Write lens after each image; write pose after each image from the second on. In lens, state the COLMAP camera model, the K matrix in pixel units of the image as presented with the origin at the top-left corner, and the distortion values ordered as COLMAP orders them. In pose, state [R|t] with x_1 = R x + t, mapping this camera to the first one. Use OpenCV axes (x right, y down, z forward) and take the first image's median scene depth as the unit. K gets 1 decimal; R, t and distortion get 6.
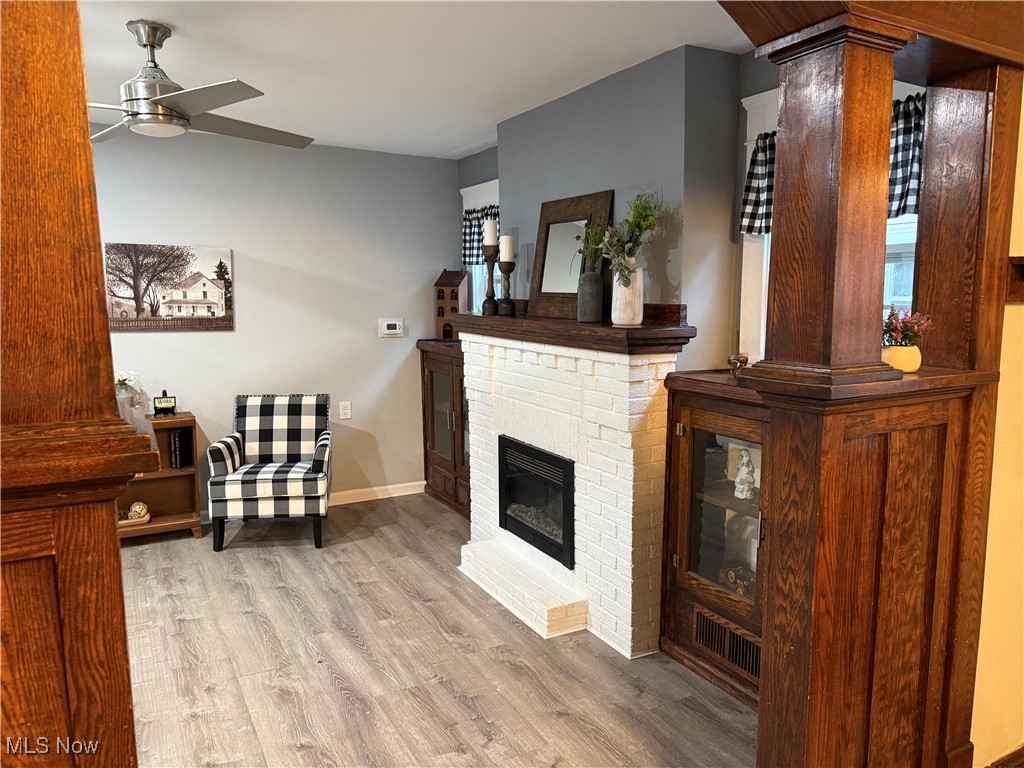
lens RADIAL K [[721.0, 0, 510.8], [0, 721.0, 377.7], [0, 0, 1]] dist [0.026913, -0.006289]
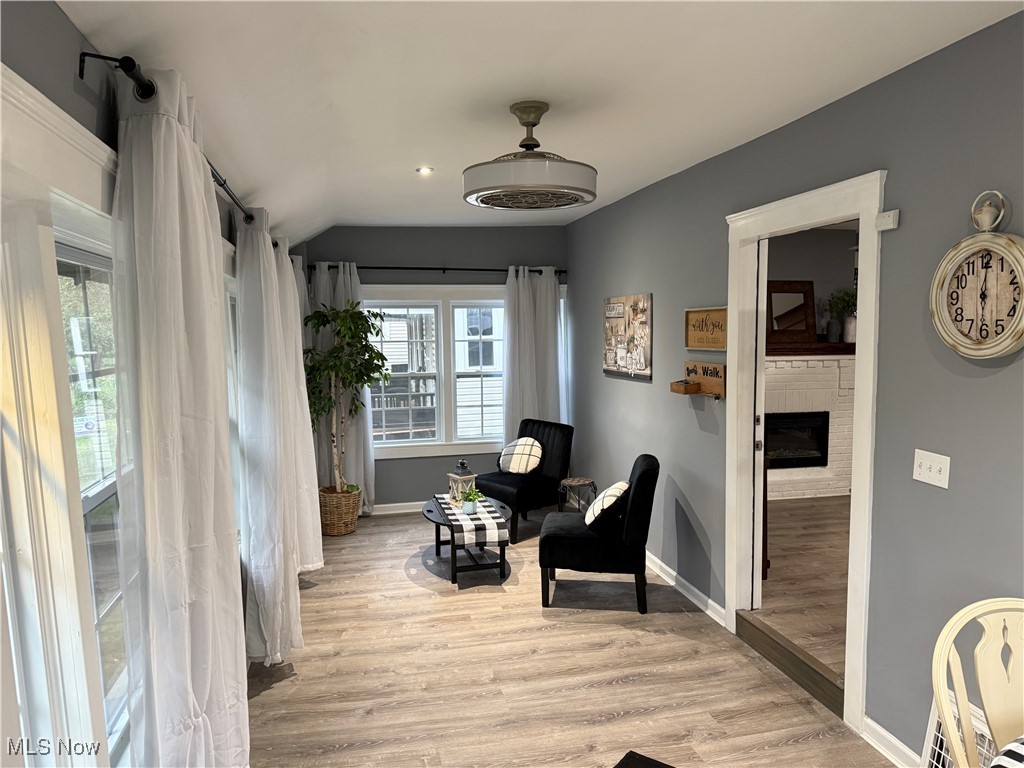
lens RADIAL K [[721.0, 0, 504.9], [0, 721.0, 385.0], [0, 0, 1]] dist [0.026913, -0.006289]
pose [[0.282551, -0.068869, 0.956777, -2.087885], [0.129880, 0.990981, 0.032975, -0.141106], [-0.950419, 0.114949, 0.288947, 1.245133]]
